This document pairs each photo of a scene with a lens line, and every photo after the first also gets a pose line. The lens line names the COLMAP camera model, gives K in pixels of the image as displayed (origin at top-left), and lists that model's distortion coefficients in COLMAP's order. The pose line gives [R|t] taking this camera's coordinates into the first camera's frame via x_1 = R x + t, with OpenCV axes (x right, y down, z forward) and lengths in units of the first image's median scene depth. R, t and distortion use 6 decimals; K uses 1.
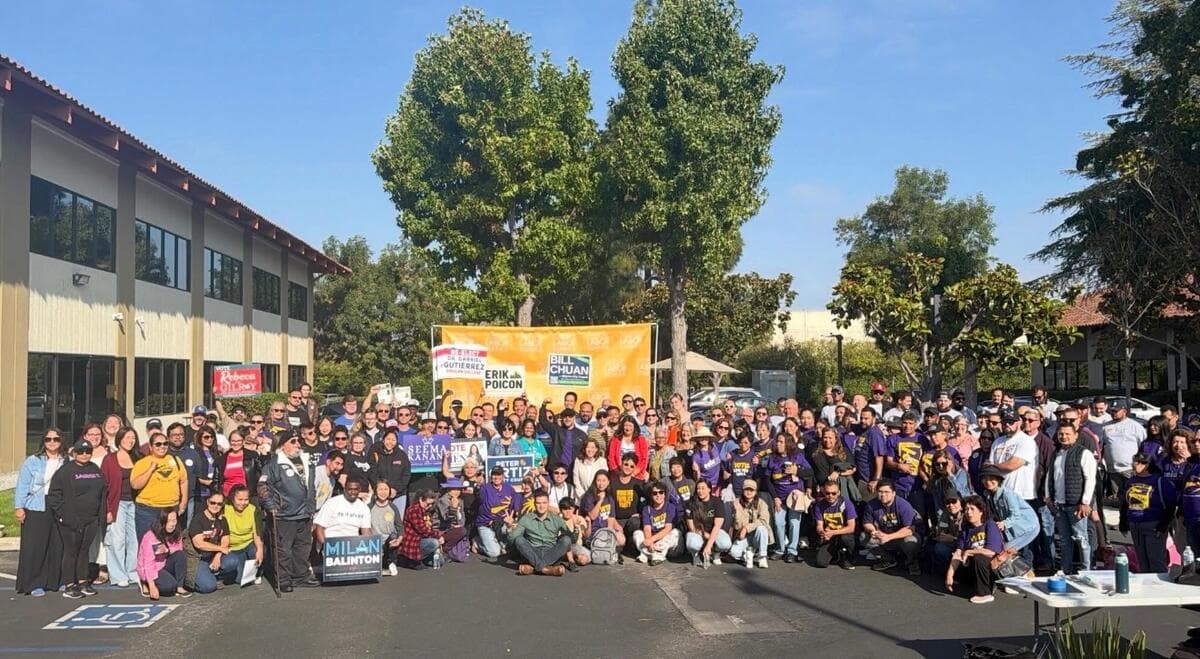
lens RADIAL K [[1006.5, 0, 600.0], [0, 1006.5, 329.5], [0, 0, 1]] dist [0.061433, 0.001442]
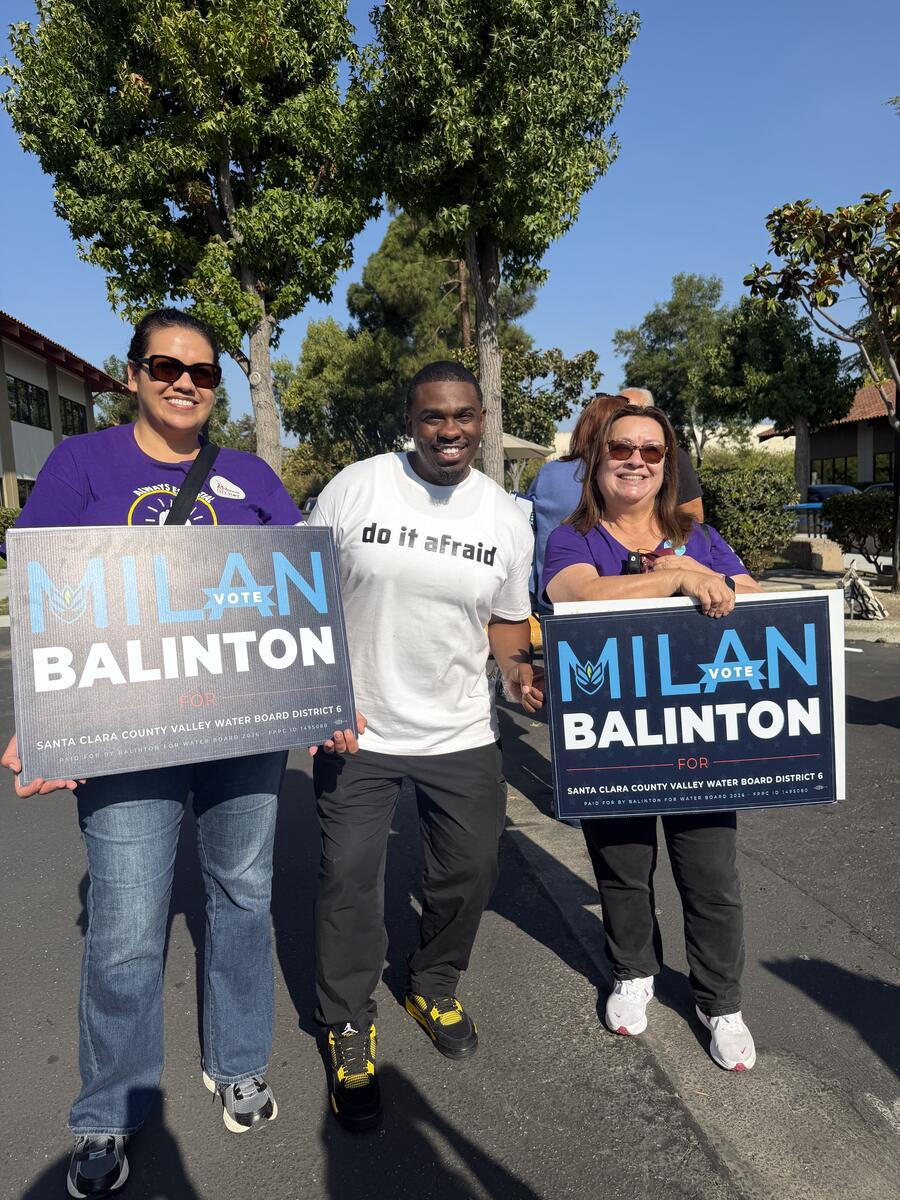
lens RADIAL K [[840.3, 0, 450.0], [0, 840.3, 600.0], [0, 0, 1]] dist [0.041237, -0.052658]
pose [[0.997375, -0.041419, 0.059392, 0.006404], [0.031368, 0.986430, 0.161158, 0.037450], [-0.065261, -0.158872, 0.985140, 0.236621]]
